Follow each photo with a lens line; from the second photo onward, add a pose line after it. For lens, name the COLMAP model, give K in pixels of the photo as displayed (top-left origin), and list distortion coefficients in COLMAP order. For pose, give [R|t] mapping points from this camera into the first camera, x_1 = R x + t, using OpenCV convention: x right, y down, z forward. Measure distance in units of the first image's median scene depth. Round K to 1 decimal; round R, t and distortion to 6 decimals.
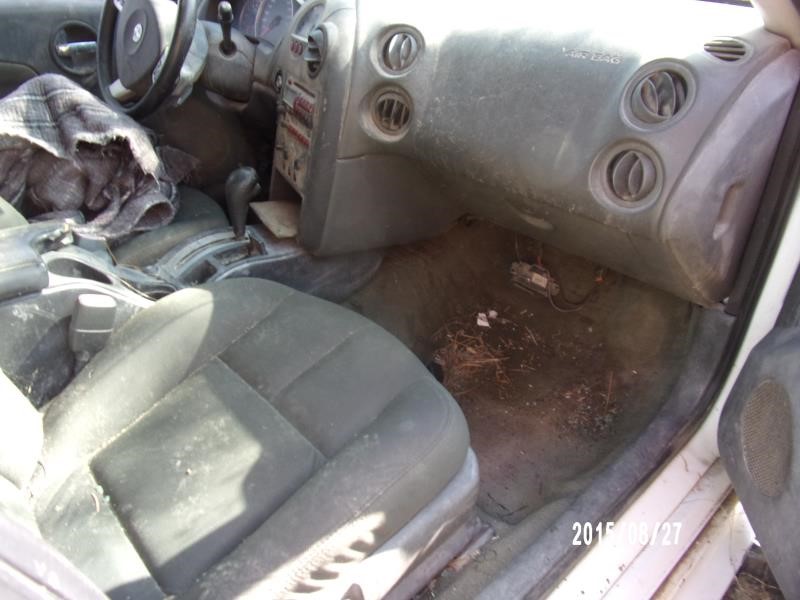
lens RADIAL K [[561.8, 0, 400.0], [0, 561.8, 300.0], [0, 0, 1]] dist [-0.048583, 0.002753]
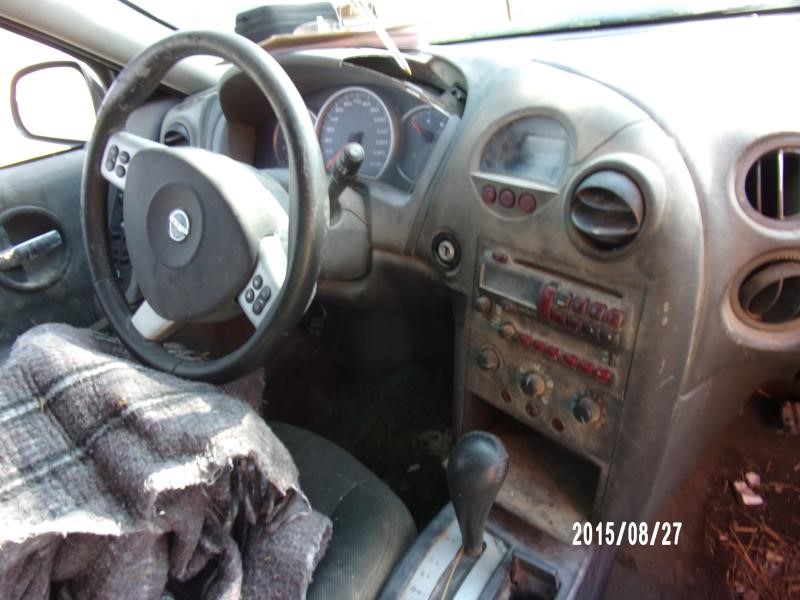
lens RADIAL K [[579.2, 0, 400.0], [0, 579.2, 300.0], [0, 0, 1]] dist [-0.028101, -0.001436]
pose [[0.960555, -0.249192, 0.123438, -0.378779], [0.257382, 0.964725, -0.055317, -0.347348], [-0.105300, 0.084905, 0.990809, 0.440875]]
